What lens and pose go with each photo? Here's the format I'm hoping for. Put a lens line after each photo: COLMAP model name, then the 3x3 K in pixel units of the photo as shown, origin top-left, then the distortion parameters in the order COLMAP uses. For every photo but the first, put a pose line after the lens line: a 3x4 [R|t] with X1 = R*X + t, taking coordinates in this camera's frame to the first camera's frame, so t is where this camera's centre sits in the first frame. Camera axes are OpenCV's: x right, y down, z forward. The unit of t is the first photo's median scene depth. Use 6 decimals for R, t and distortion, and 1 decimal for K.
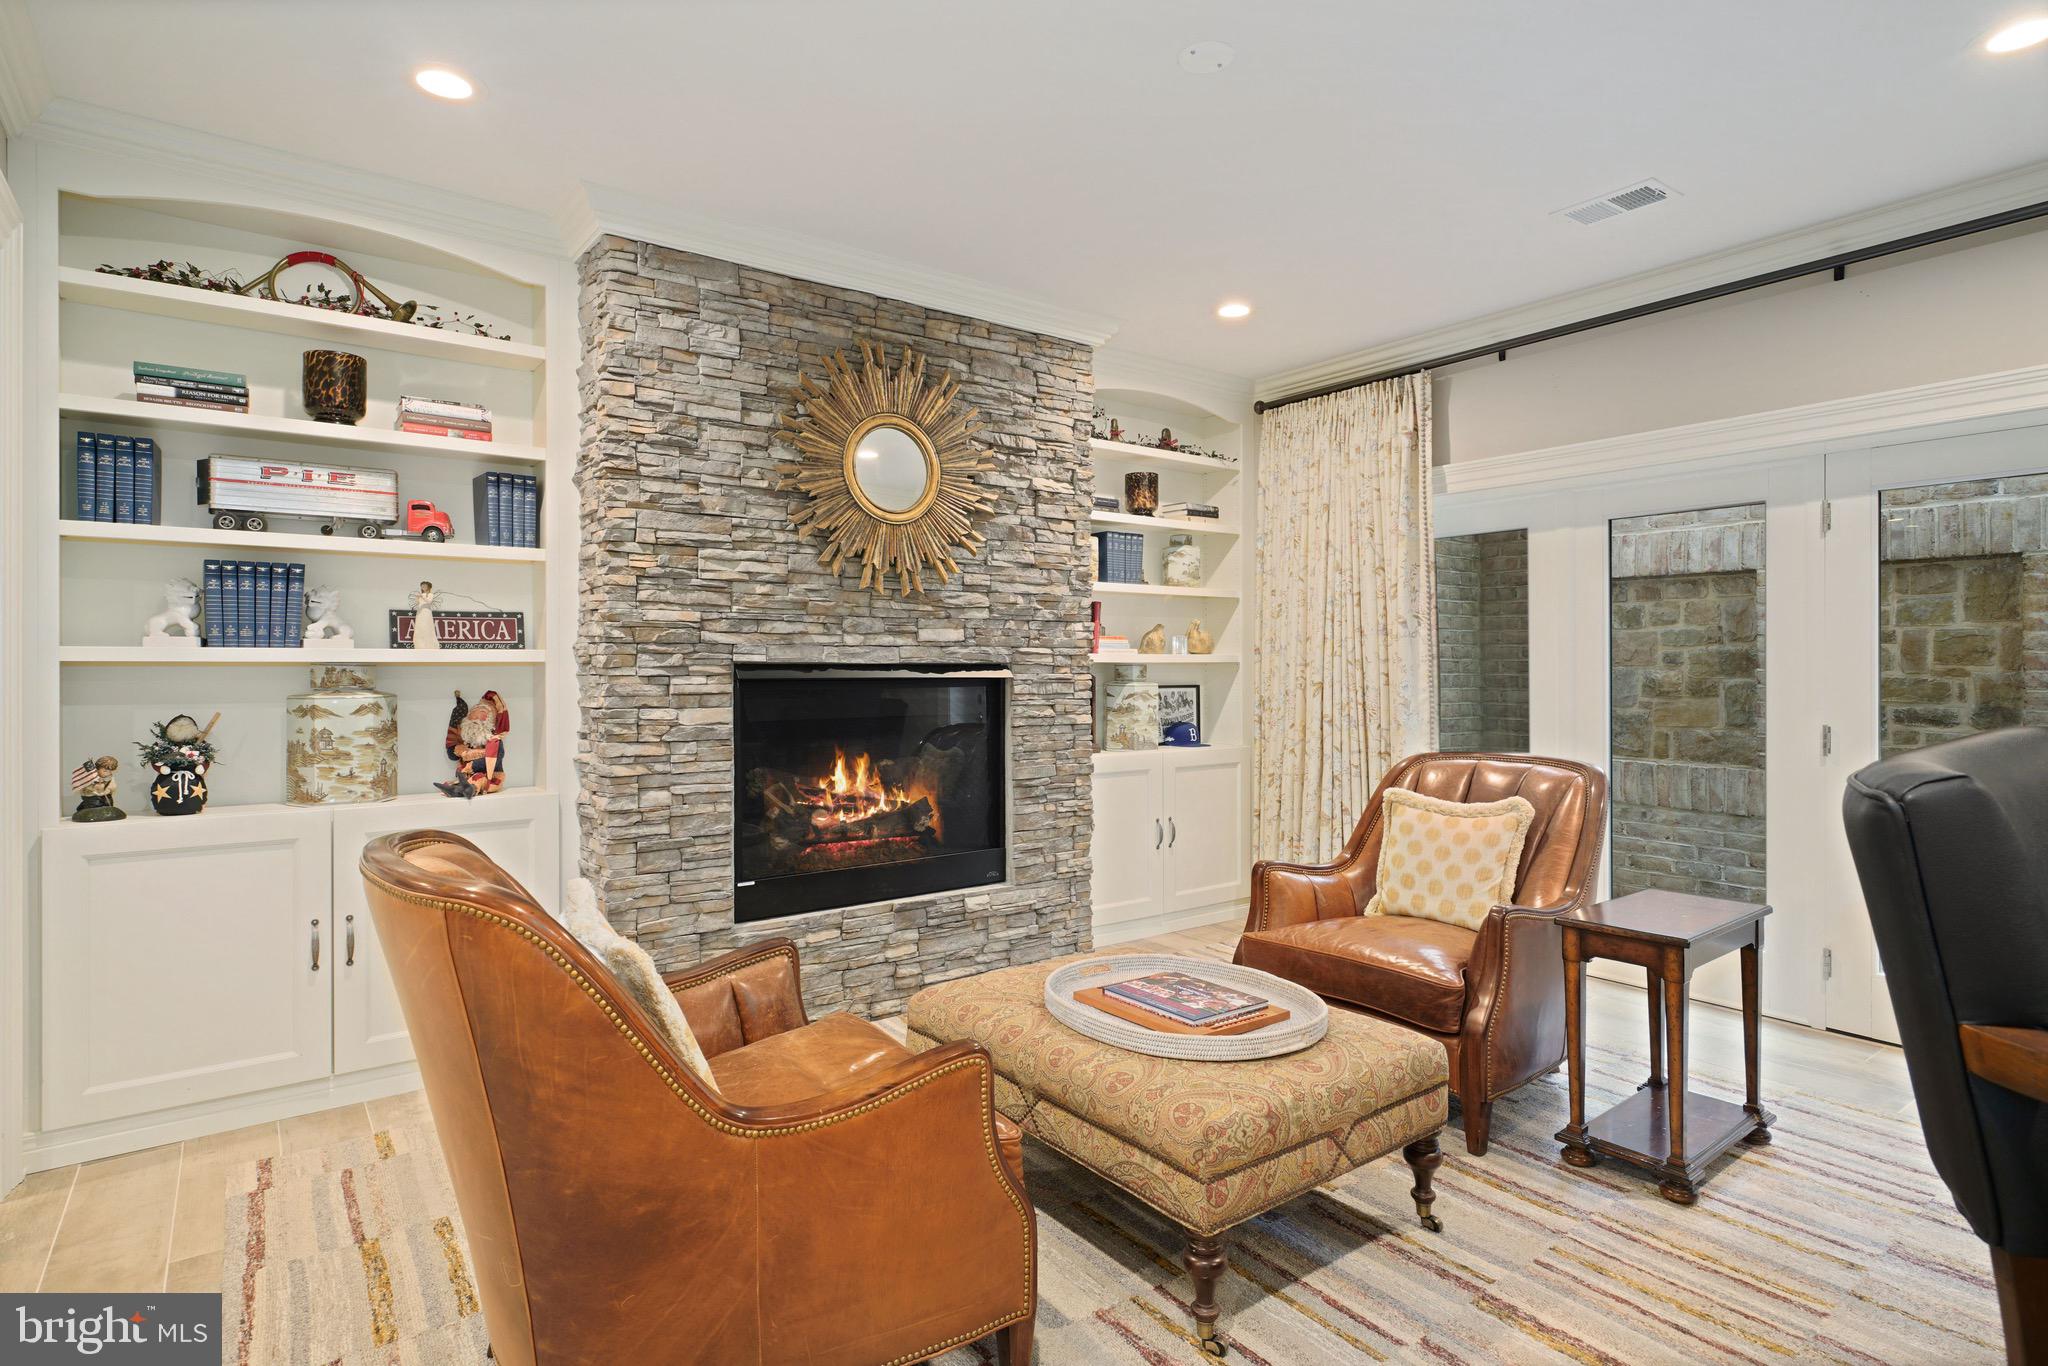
lens RADIAL K [[1057.0, 0, 1028.5], [0, 1057.0, 683.2], [0, 0, 1]] dist [-0.001446, 0.001628]
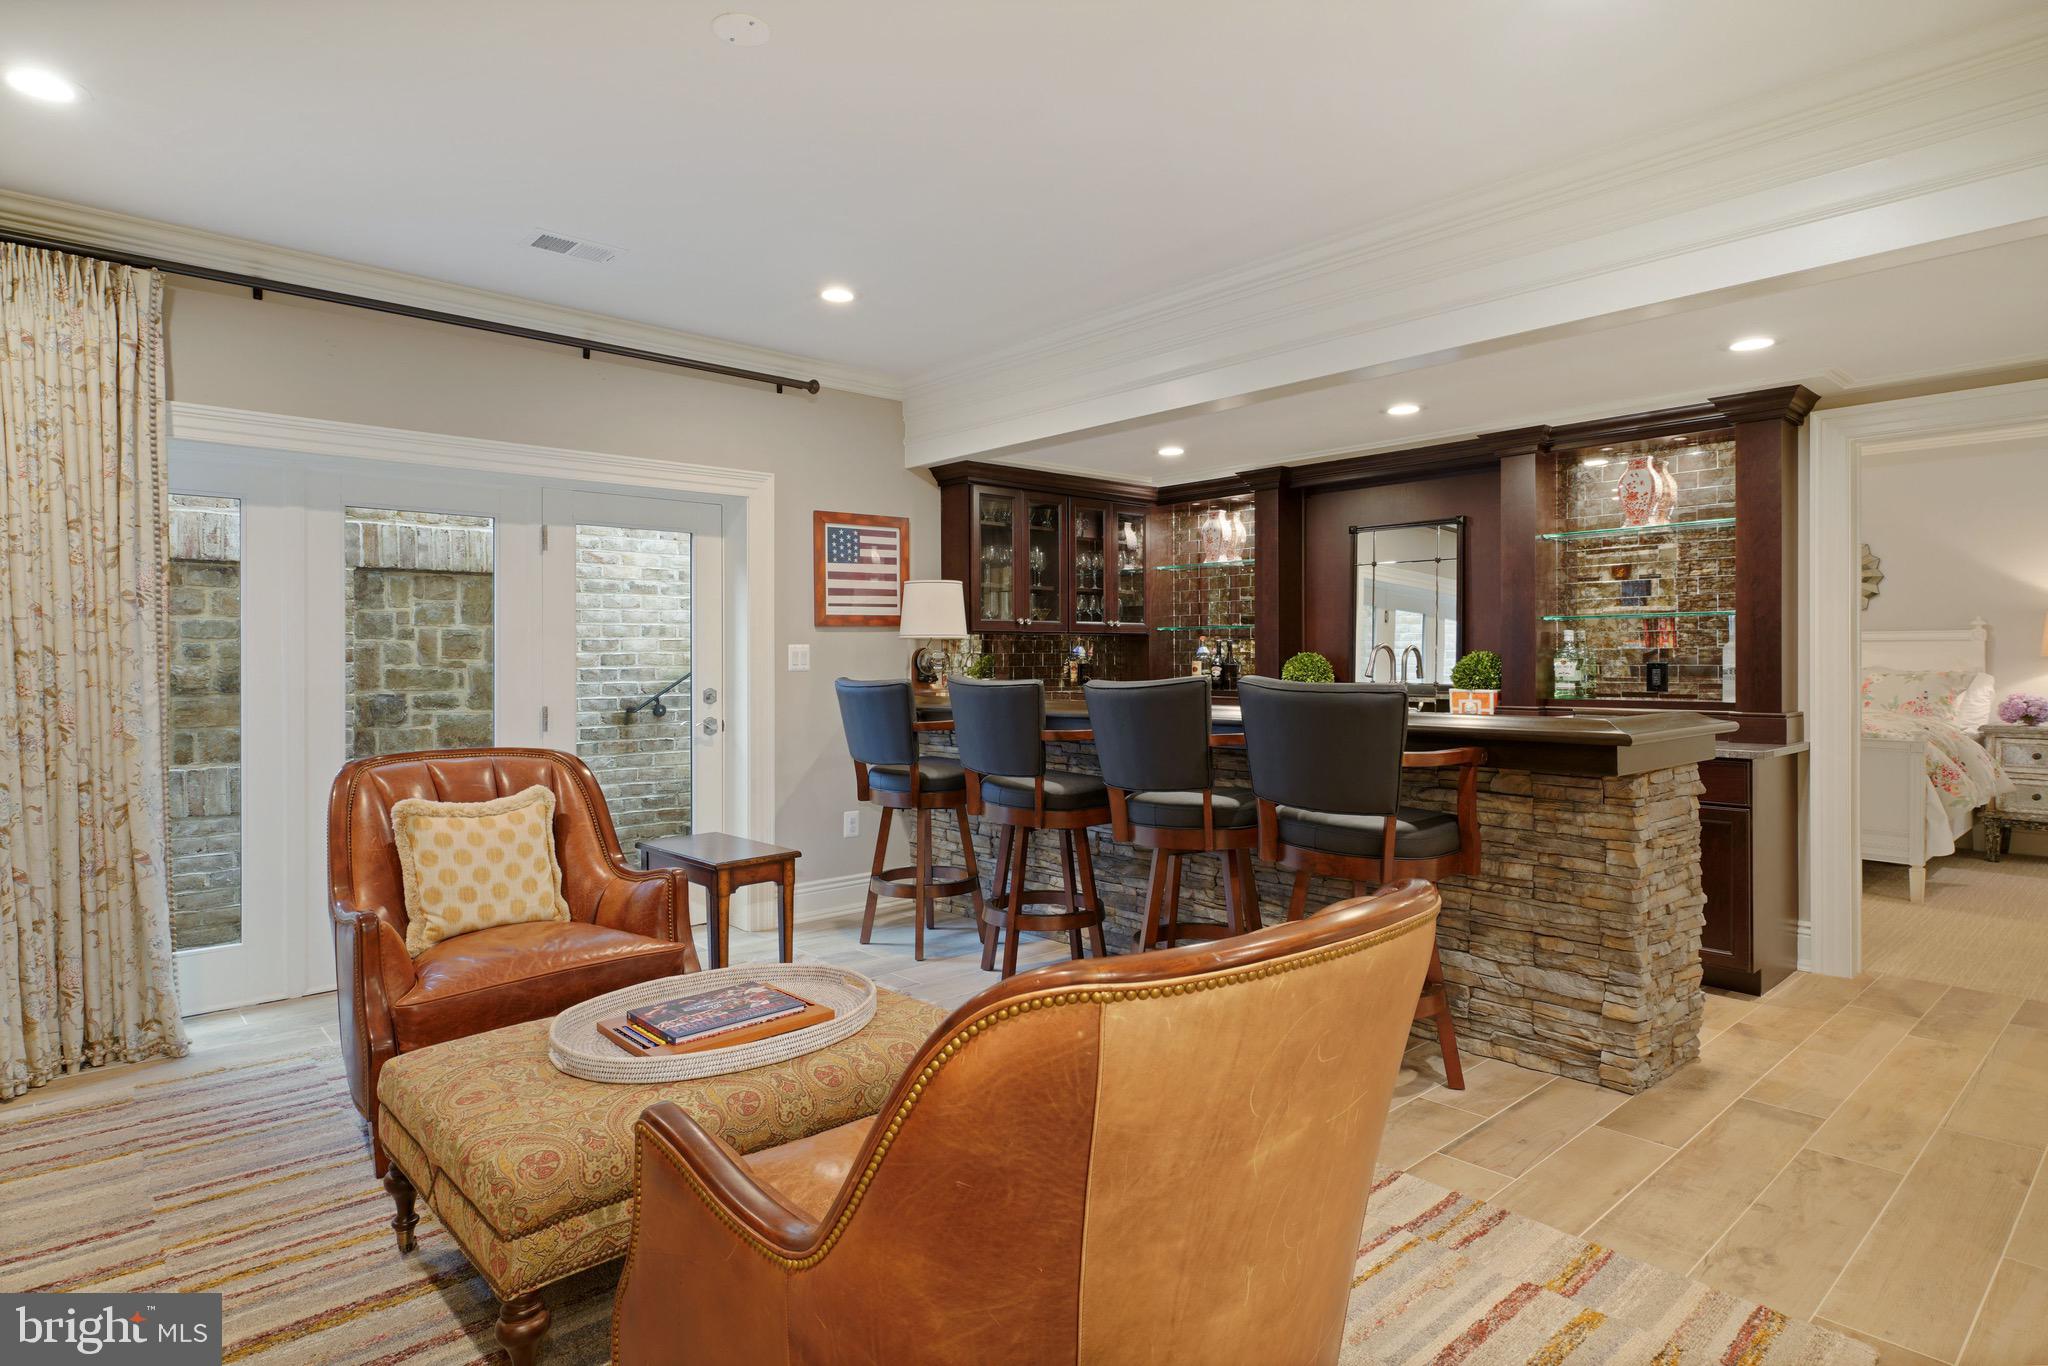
lens RADIAL K [[1100.9, 0, 1025.1], [0, 1100.9, 670.5], [0, 0, 1]] dist [-0.000593, 0.002719]
pose [[-0.093728, -0.011029, 0.995537, -0.469608], [0.020750, 0.999700, 0.013029, -0.005948], [-0.995382, 0.021878, -0.093471, 0.452418]]
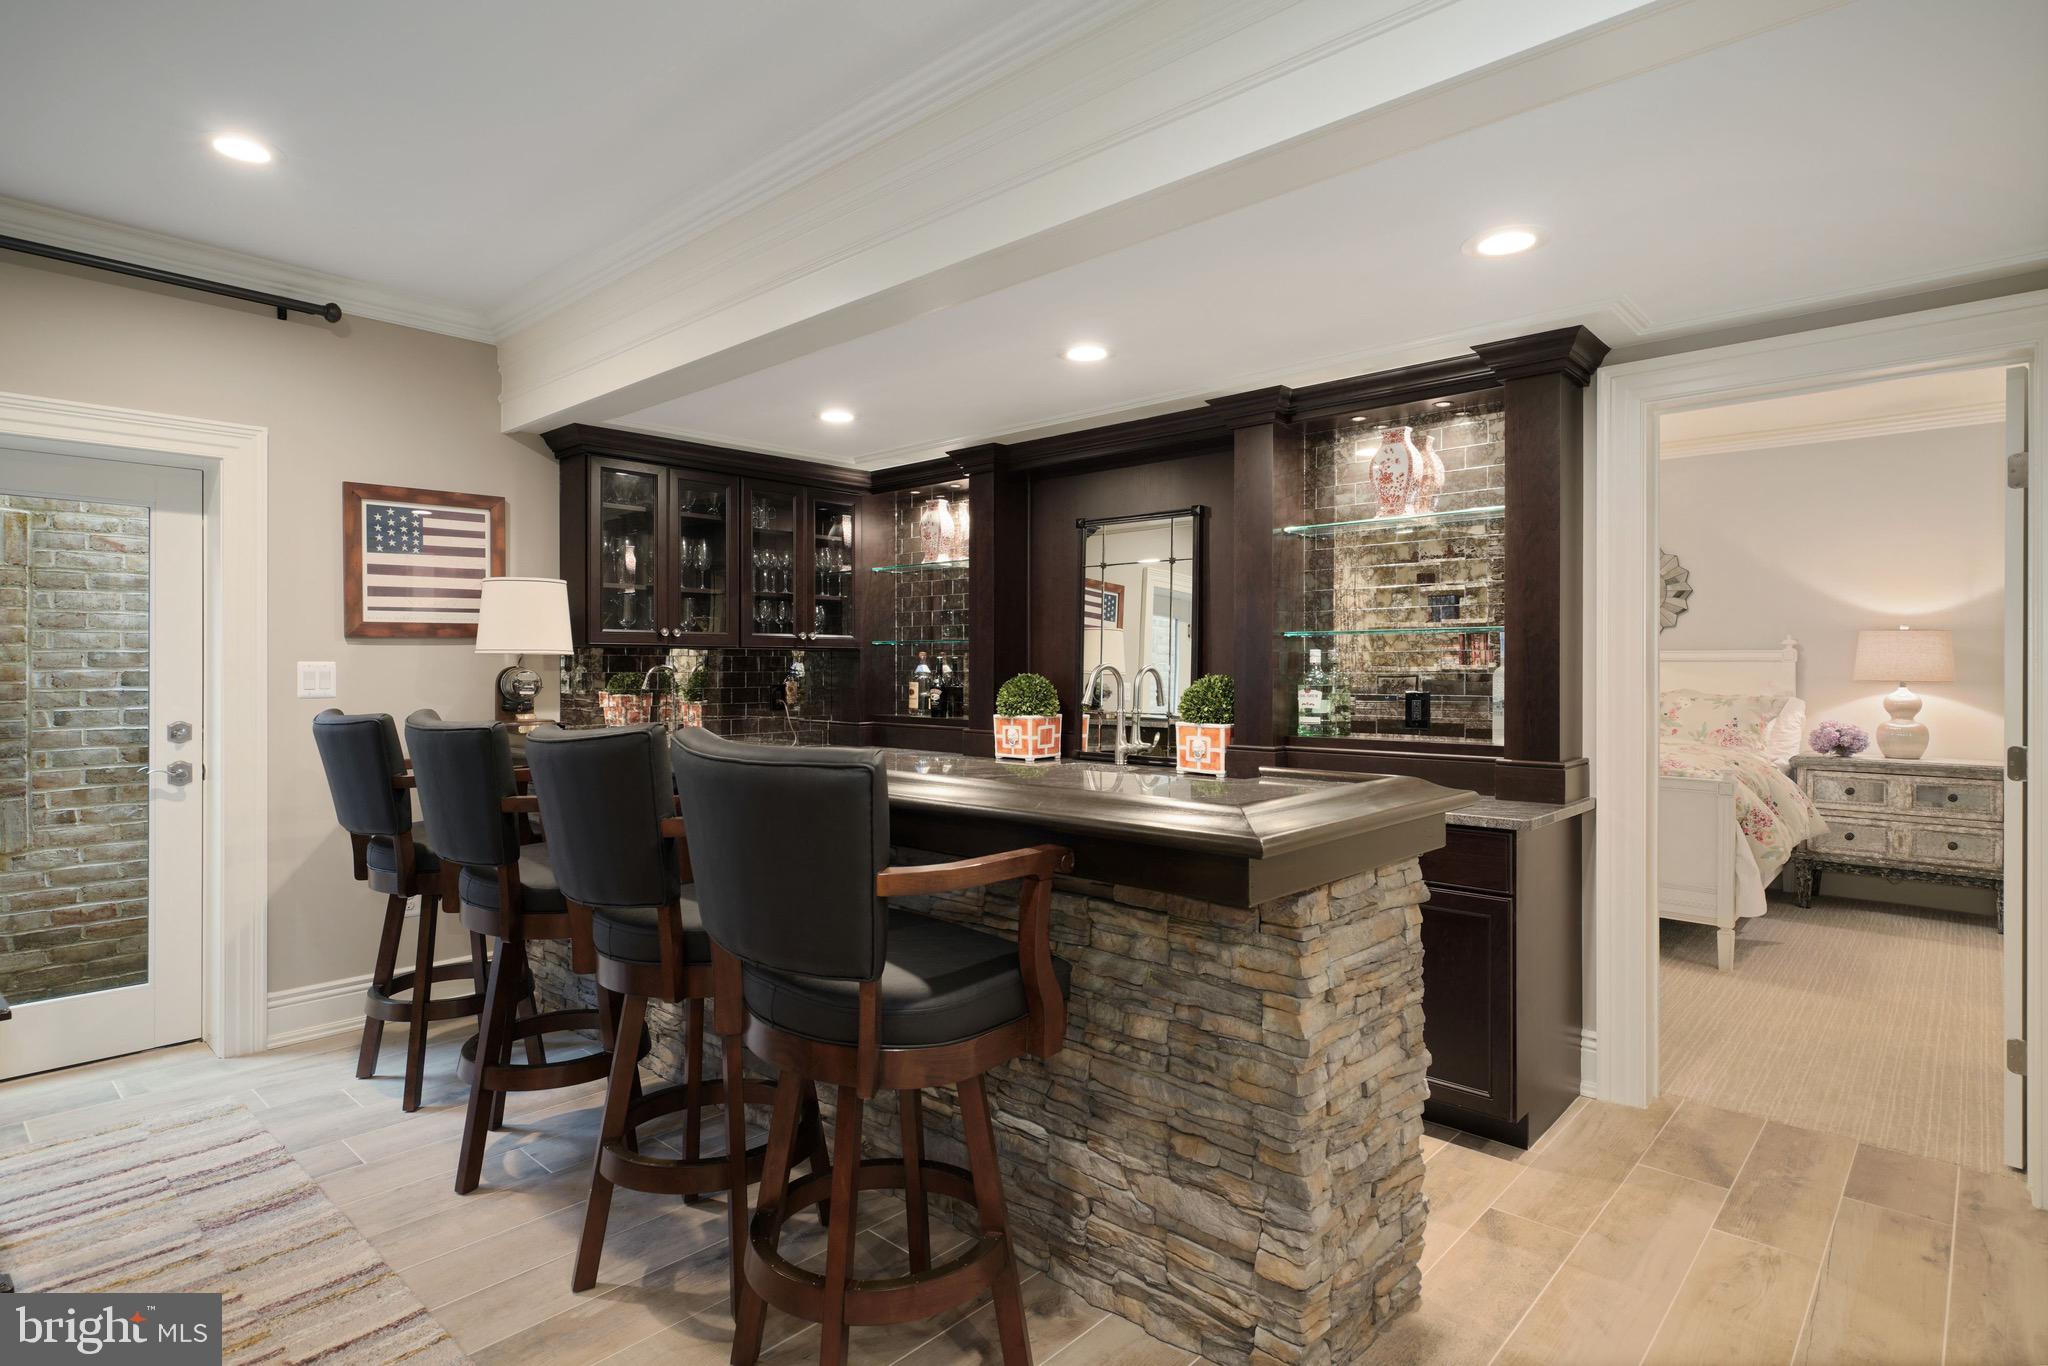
lens RADIAL K [[1057.0, 0, 1022.9], [0, 1057.0, 676.6], [0, 0, 1]] dist [-0.001446, 0.001628]
pose [[-0.186045, -0.008944, 0.982501, -0.201194], [0.015886, 0.999800, 0.012109, -0.012888], [-0.982413, 0.017861, -0.185866, 0.189942]]
